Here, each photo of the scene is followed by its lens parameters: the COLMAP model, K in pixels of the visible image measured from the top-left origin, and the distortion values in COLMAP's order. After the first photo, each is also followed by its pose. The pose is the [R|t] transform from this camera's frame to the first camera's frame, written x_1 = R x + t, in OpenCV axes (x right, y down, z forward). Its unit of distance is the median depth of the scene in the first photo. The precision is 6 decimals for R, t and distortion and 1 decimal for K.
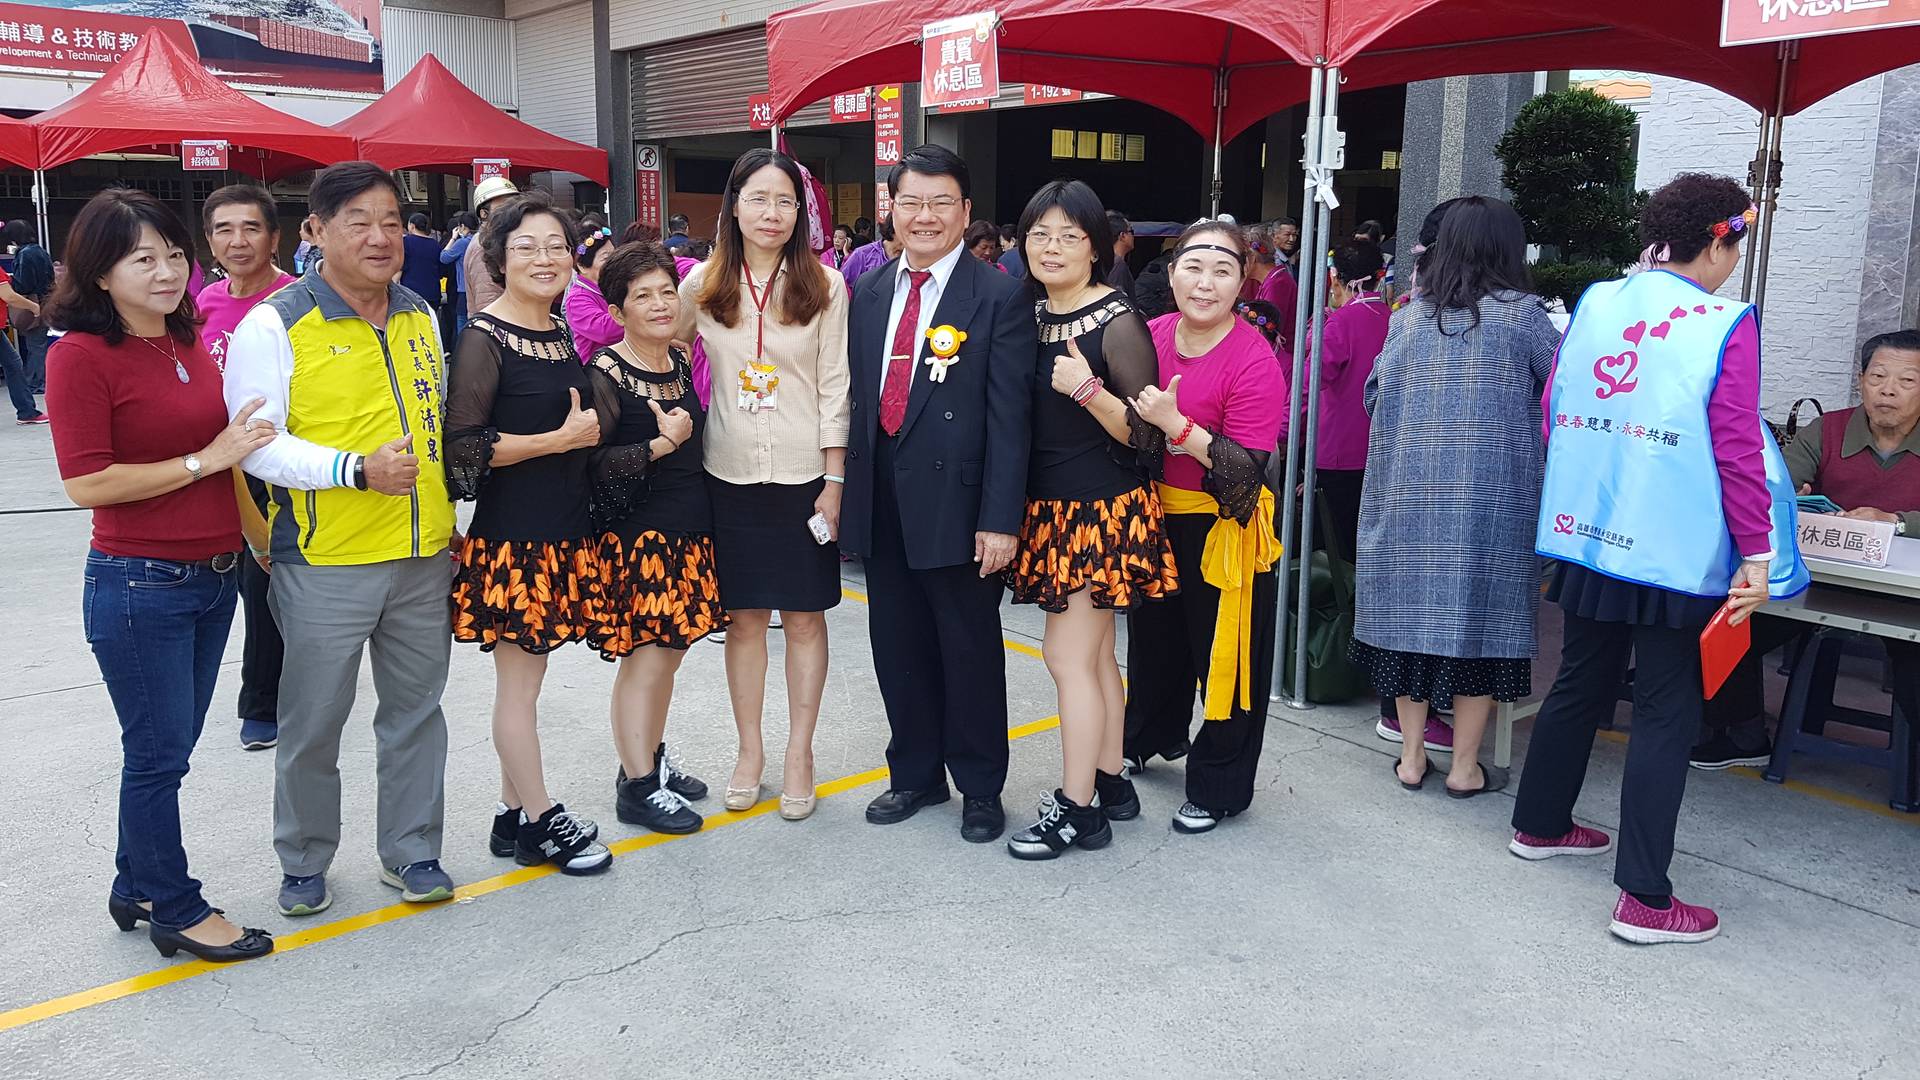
lens RADIAL K [[1601.7, 0, 960.0], [0, 1601.7, 540.0], [0, 0, 1]] dist [-0.000070, -0.004020]
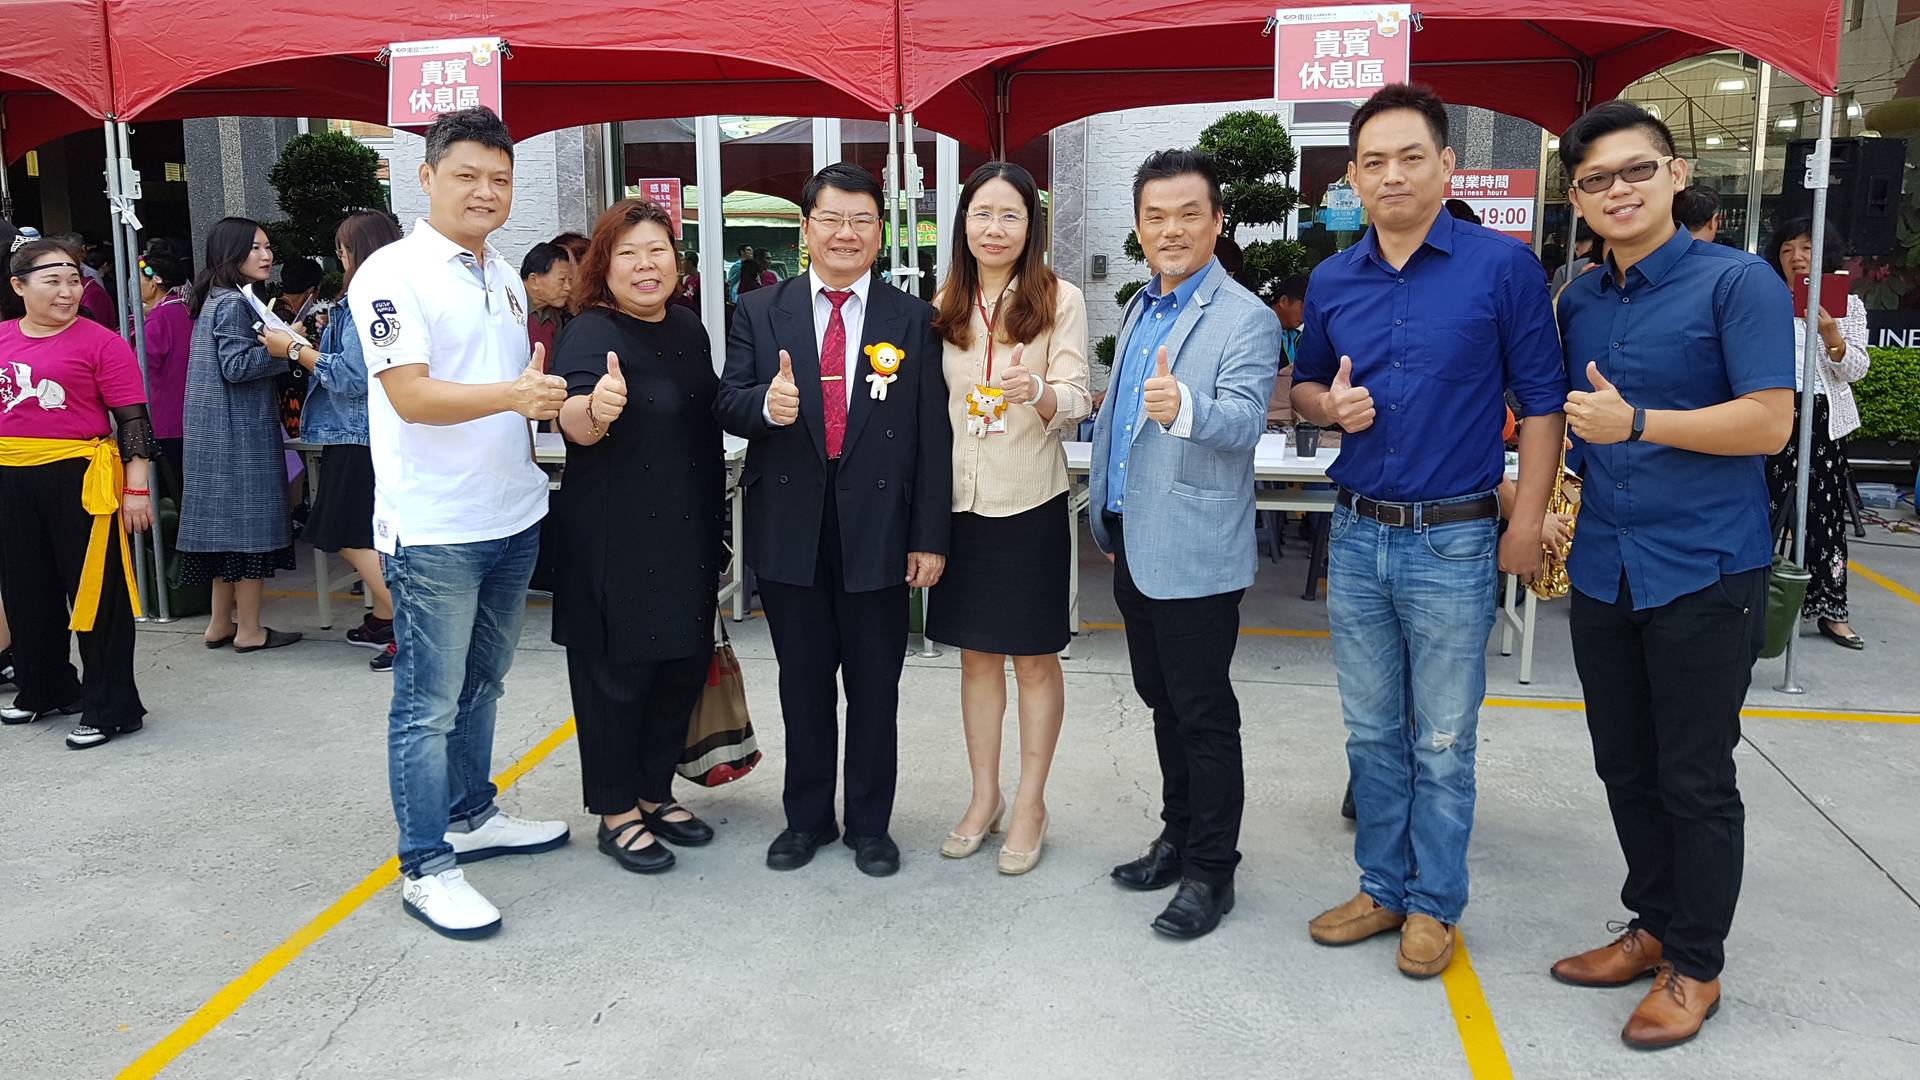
lens RADIAL K [[1601.7, 0, 960.0], [0, 1601.7, 540.0], [0, 0, 1]] dist [-0.000070, -0.004020]
pose [[0.763381, -0.120713, 0.634570, -0.100355], [0.127324, 0.991230, 0.035391, 0.075012], [-0.633276, 0.053779, 0.772055, -0.370665]]
